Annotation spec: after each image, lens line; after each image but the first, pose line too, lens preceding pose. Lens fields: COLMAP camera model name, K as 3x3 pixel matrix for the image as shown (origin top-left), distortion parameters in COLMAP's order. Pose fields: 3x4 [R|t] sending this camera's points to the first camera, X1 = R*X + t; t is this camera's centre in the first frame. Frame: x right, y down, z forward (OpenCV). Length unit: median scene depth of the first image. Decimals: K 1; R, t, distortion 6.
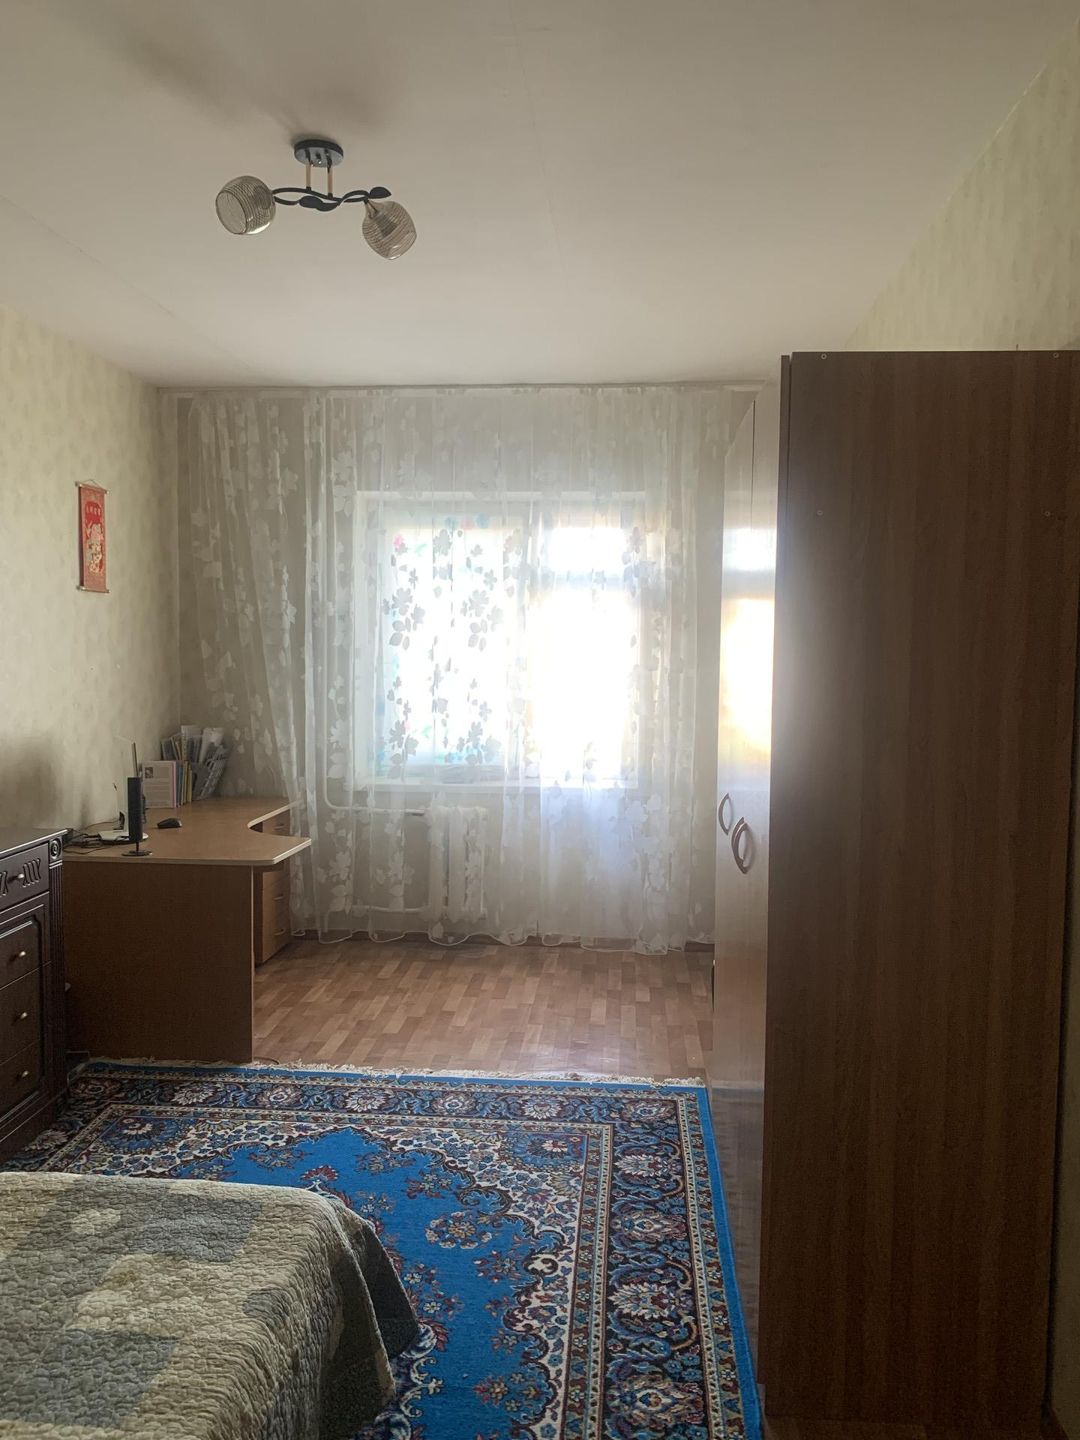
lens RADIAL K [[1101.4, 0, 540.2], [0, 1101.4, 719.0], [0, 0, 1]] dist [0.021971, -0.030686]
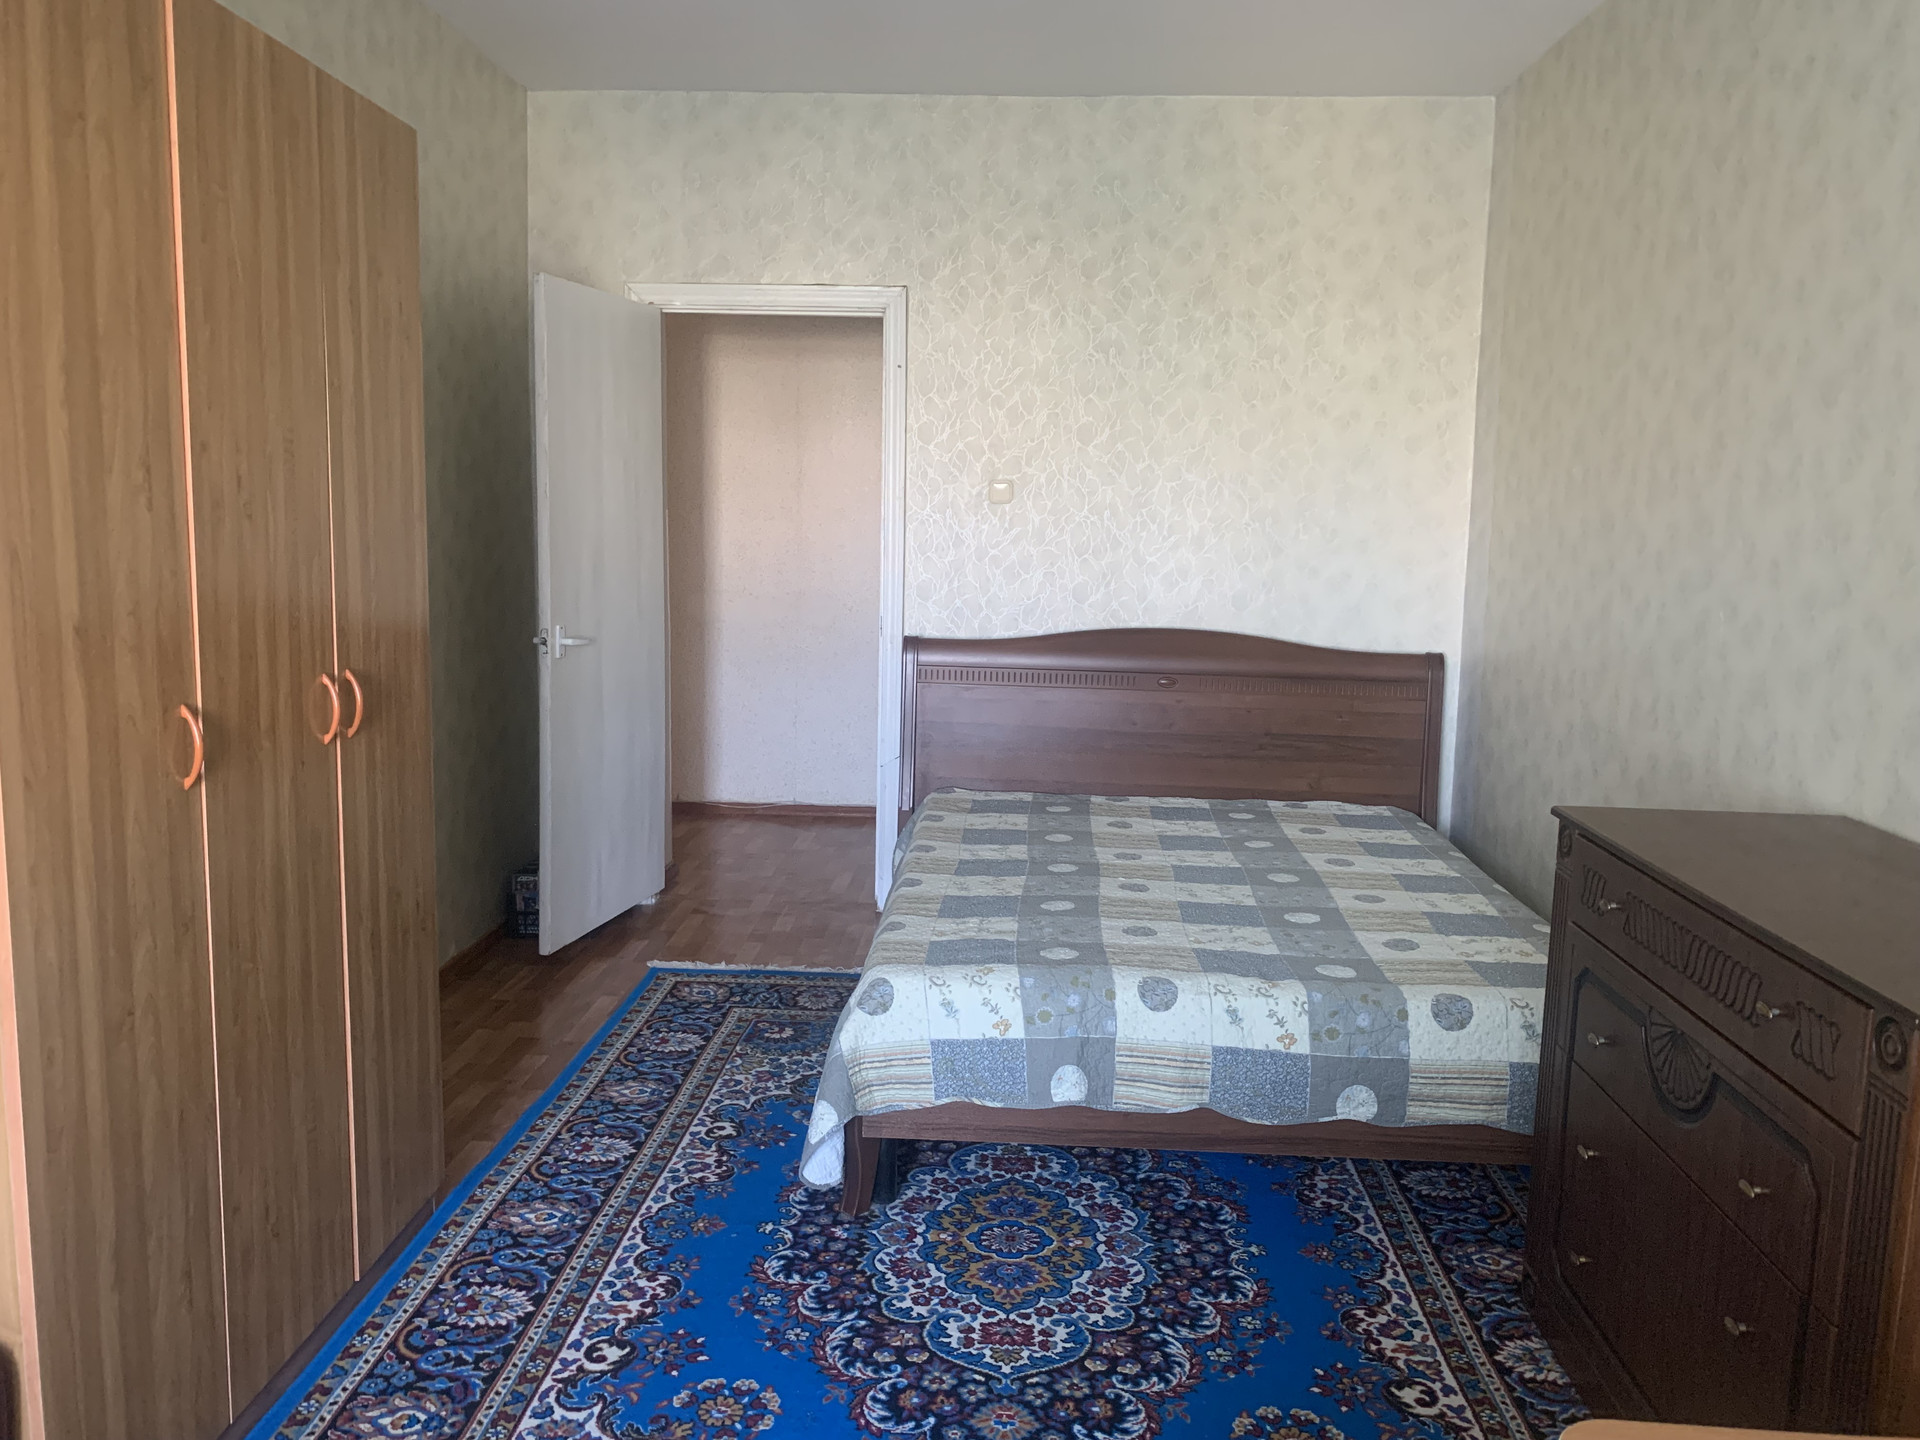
lens RADIAL K [[1468.5, 0, 958.9], [0, 1468.5, 715.8], [0, 0, 1]] dist [0.021971, -0.030686]
pose [[-0.999050, -0.024851, -0.035811, -0.180948], [-0.031896, 0.976746, 0.212014, -0.093227], [0.029710, 0.212955, -0.976610, 1.903227]]
